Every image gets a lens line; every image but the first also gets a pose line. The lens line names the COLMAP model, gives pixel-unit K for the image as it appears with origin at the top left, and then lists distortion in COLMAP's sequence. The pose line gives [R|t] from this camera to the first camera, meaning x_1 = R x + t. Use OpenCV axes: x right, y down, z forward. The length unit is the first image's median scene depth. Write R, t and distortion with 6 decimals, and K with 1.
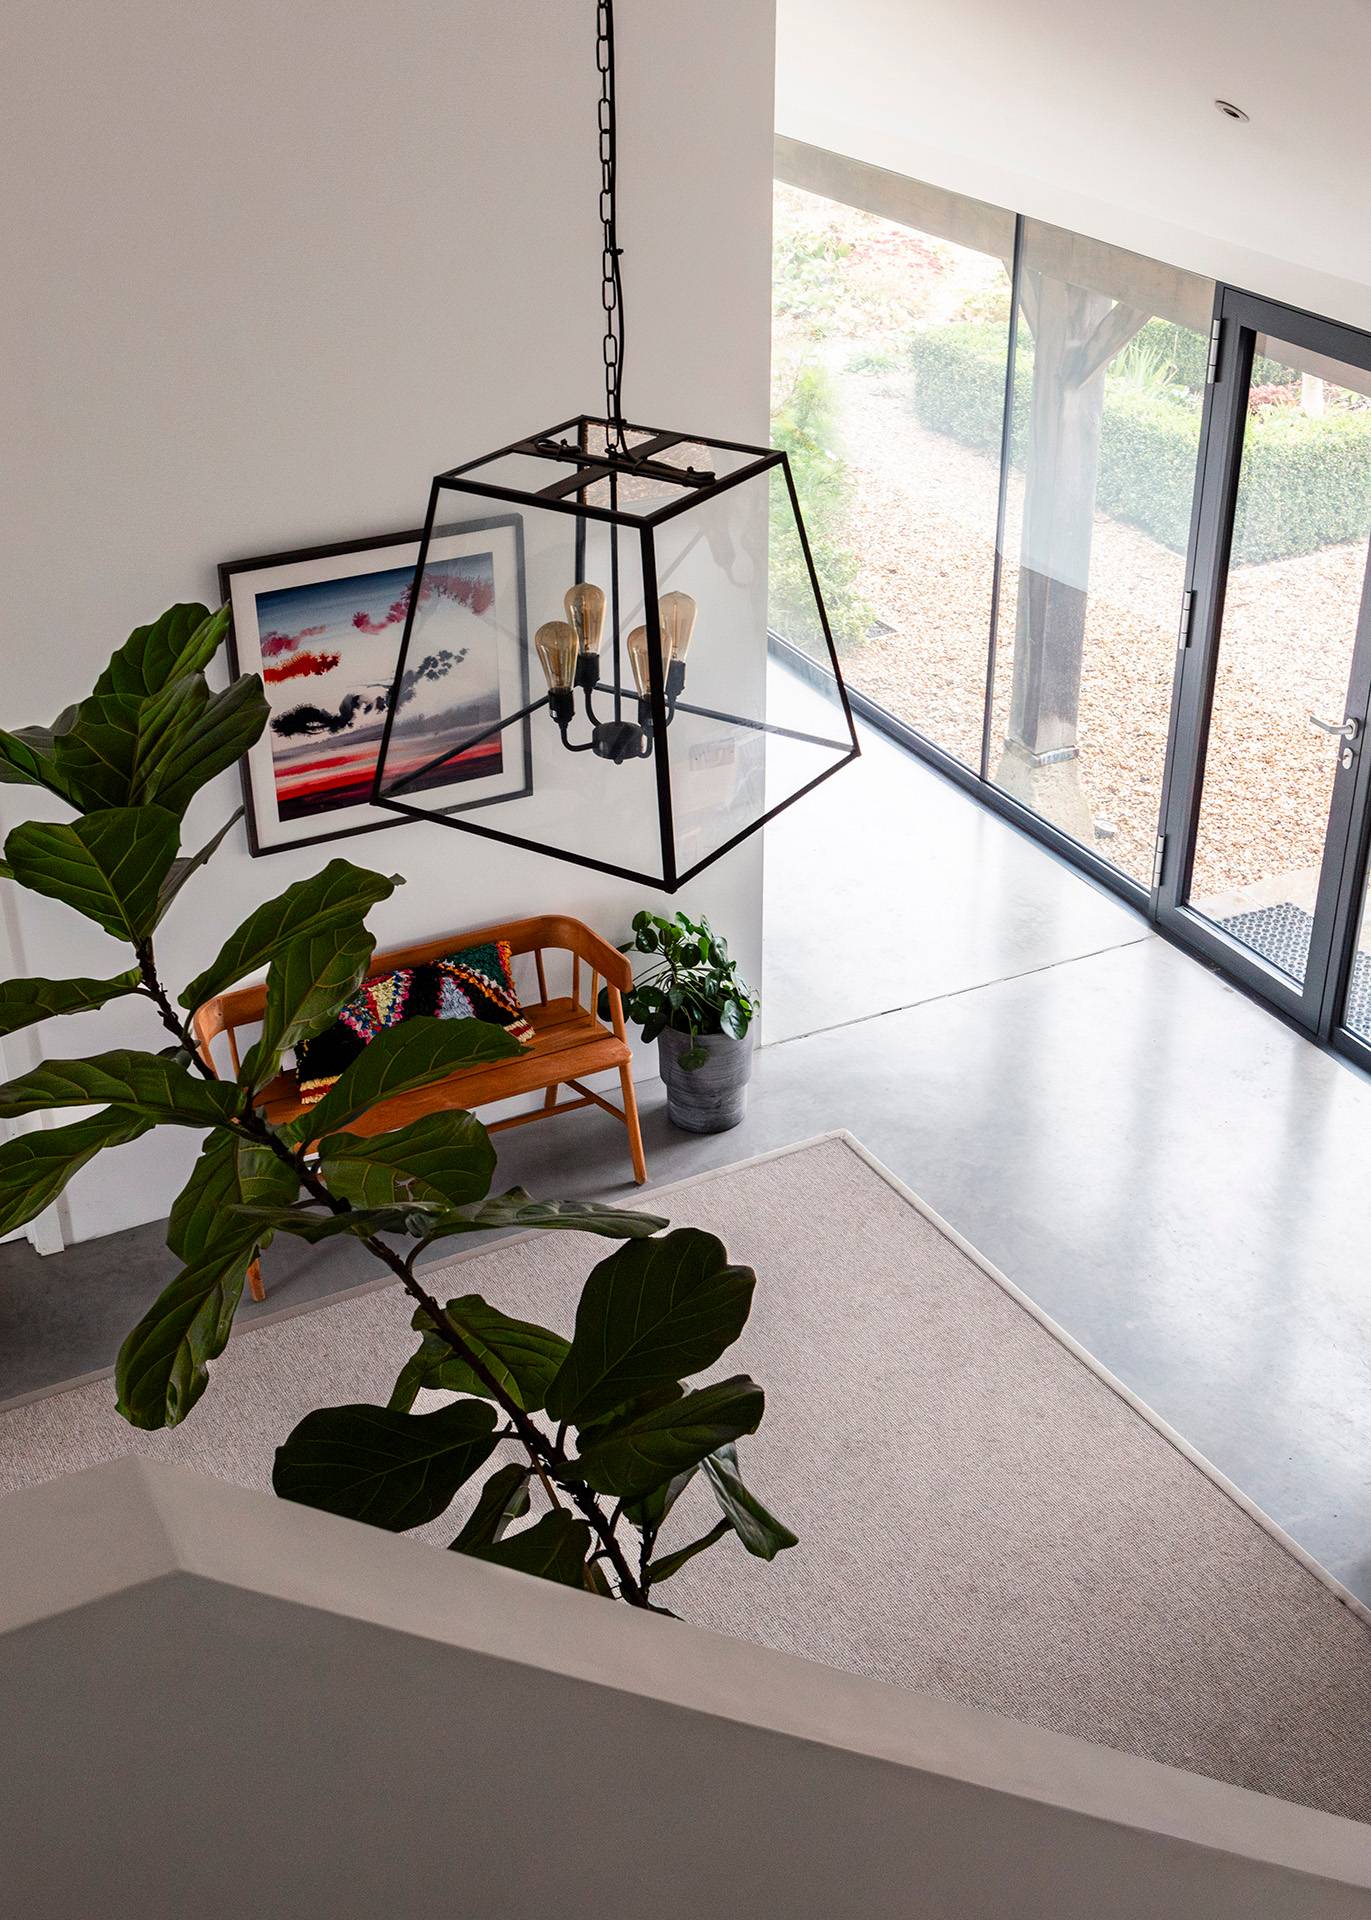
lens RADIAL K [[2253.0, 0, 685.5], [0, 2253.0, 960.0], [0, 0, 1]] dist [-0.010624, 0.010408]
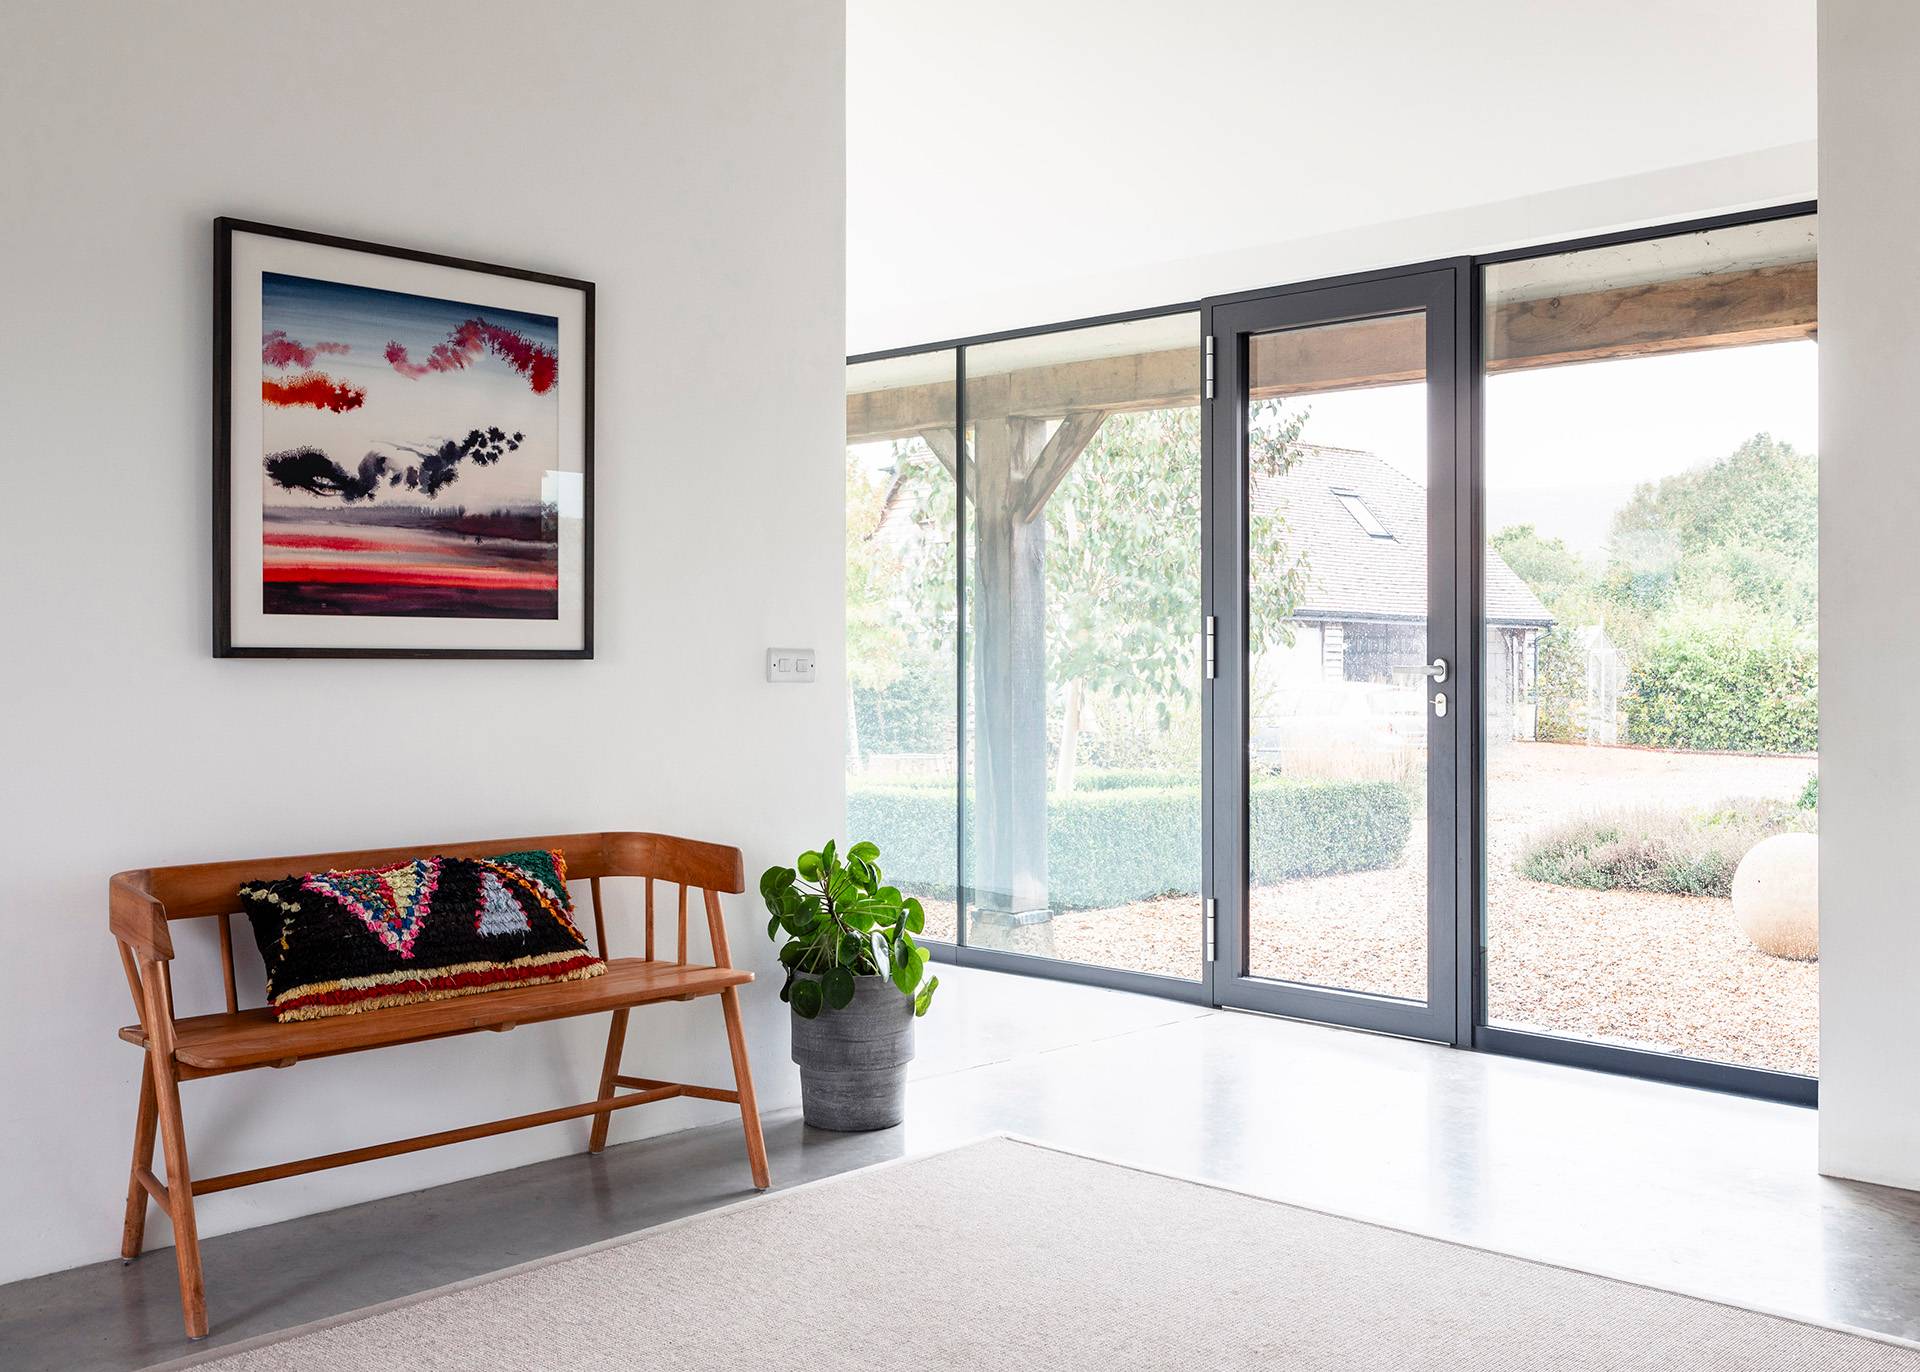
lens RADIAL K [[1843.4, 0, 966.7], [0, 1843.4, 664.4], [0, 0, 1]] dist [-0.006630, 0.001554]
pose [[0.948468, 0.003428, 0.316854, -0.153416], [0.154341, 0.868310, -0.471398, 0.256714], [-0.276744, 0.496010, 0.823035, 0.471163]]
